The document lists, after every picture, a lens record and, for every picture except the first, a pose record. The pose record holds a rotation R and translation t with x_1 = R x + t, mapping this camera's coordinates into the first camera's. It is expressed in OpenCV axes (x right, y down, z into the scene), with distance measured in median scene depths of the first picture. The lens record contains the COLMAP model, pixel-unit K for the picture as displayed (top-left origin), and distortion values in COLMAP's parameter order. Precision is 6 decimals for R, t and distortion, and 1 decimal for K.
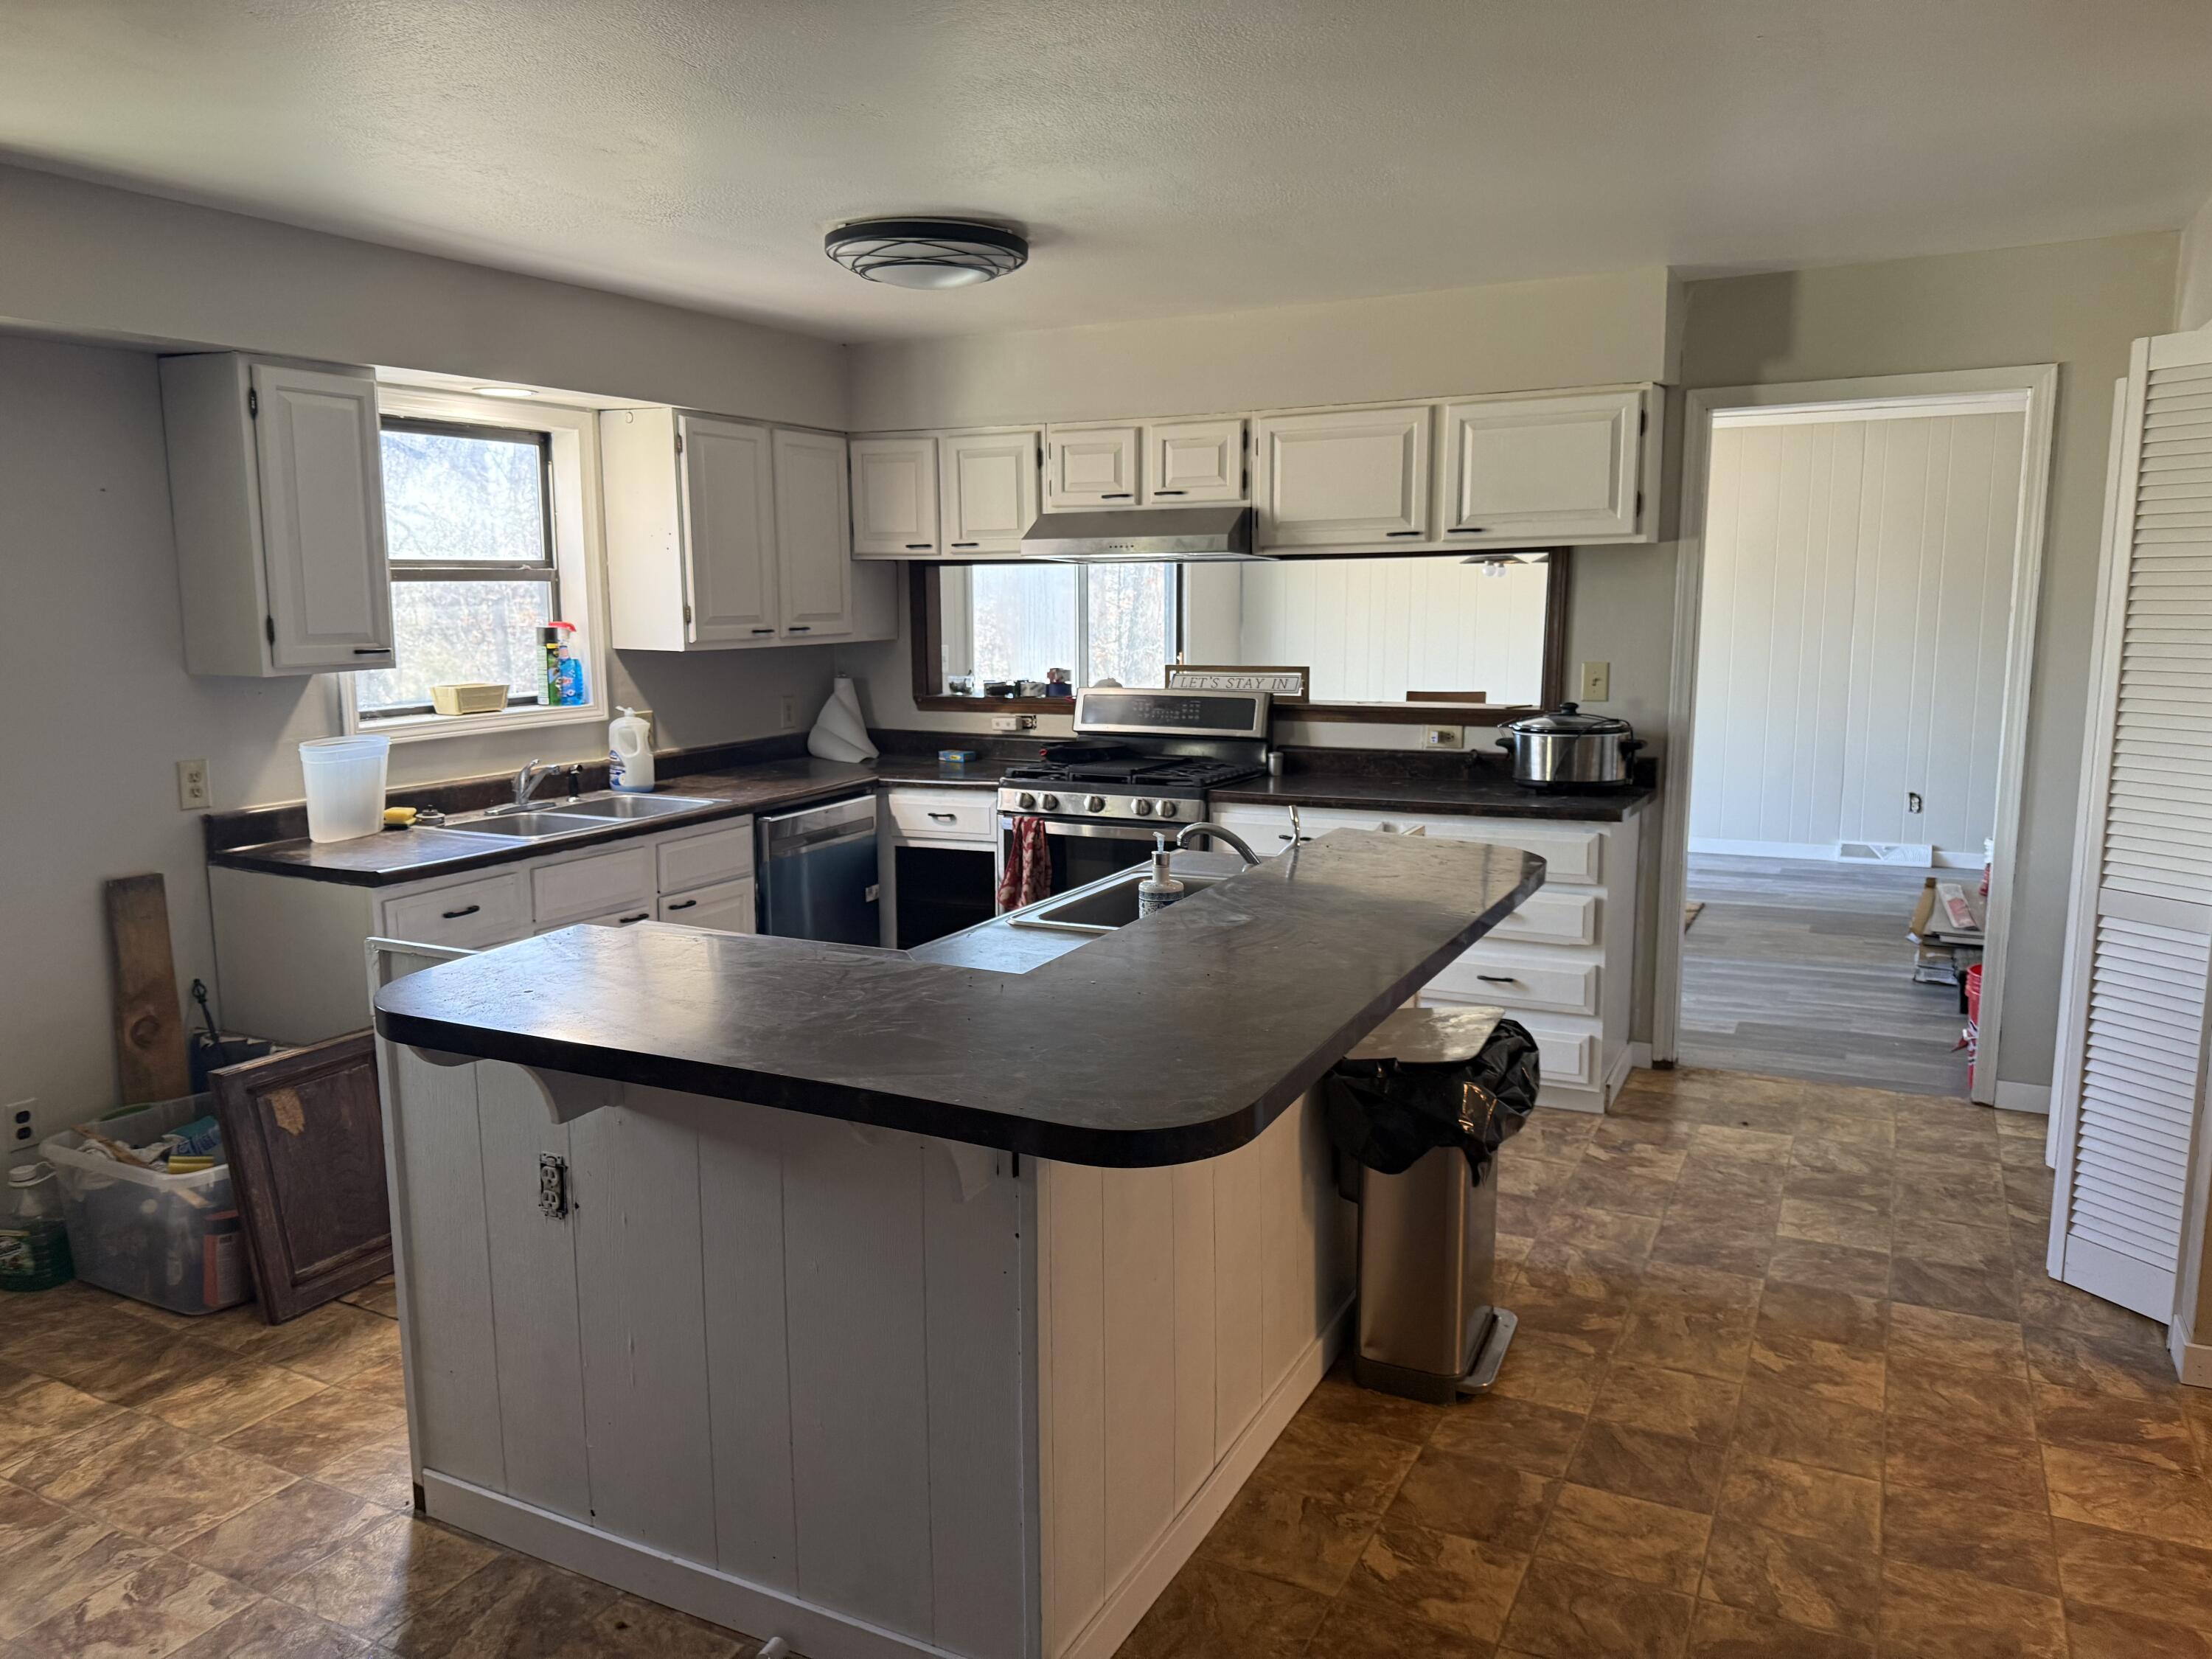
lens RADIAL K [[1560.2, 0, 1106.0], [0, 1560.2, 829.5], [0, 0, 1]] dist [0.001287, -0.005517]
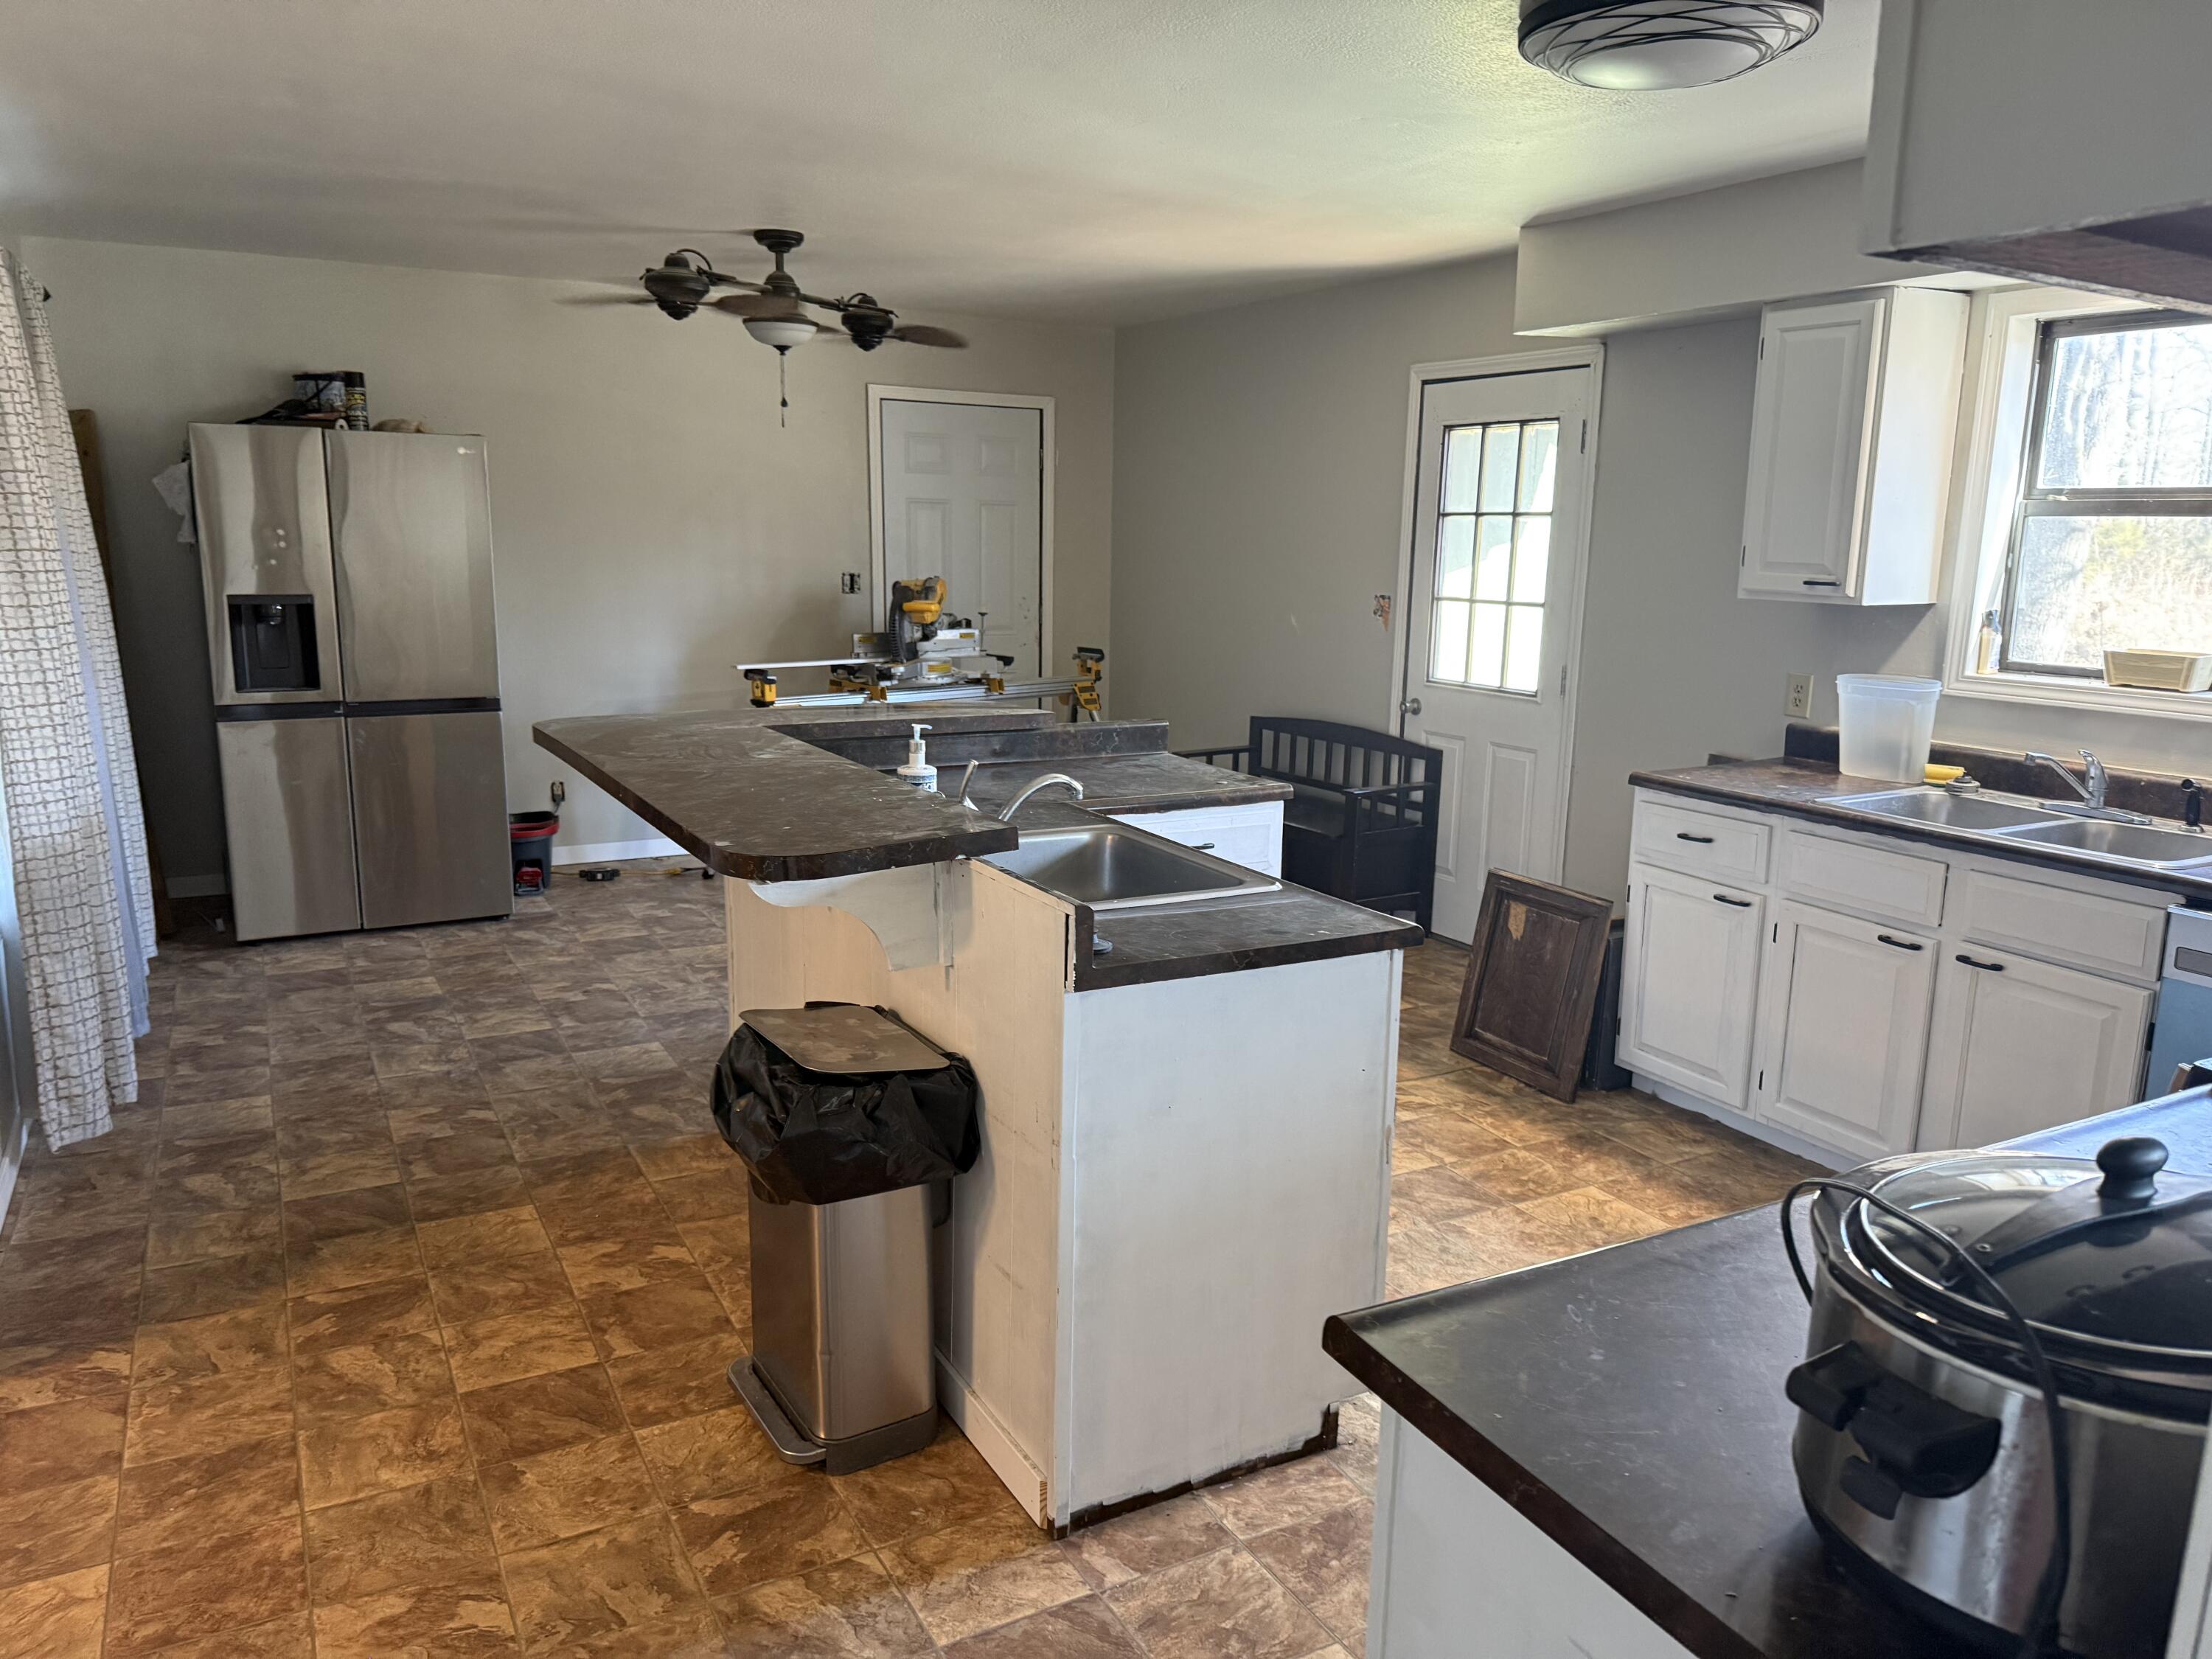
lens RADIAL K [[1560.2, 0, 1106.0], [0, 1560.2, 829.5], [0, 0, 1]] dist [0.001287, -0.005517]
pose [[-0.560908, 0.158608, -0.812542, 0.935844], [-0.140715, 0.948929, 0.282369, -0.275929], [0.815831, 0.272720, -0.509944, 1.785192]]
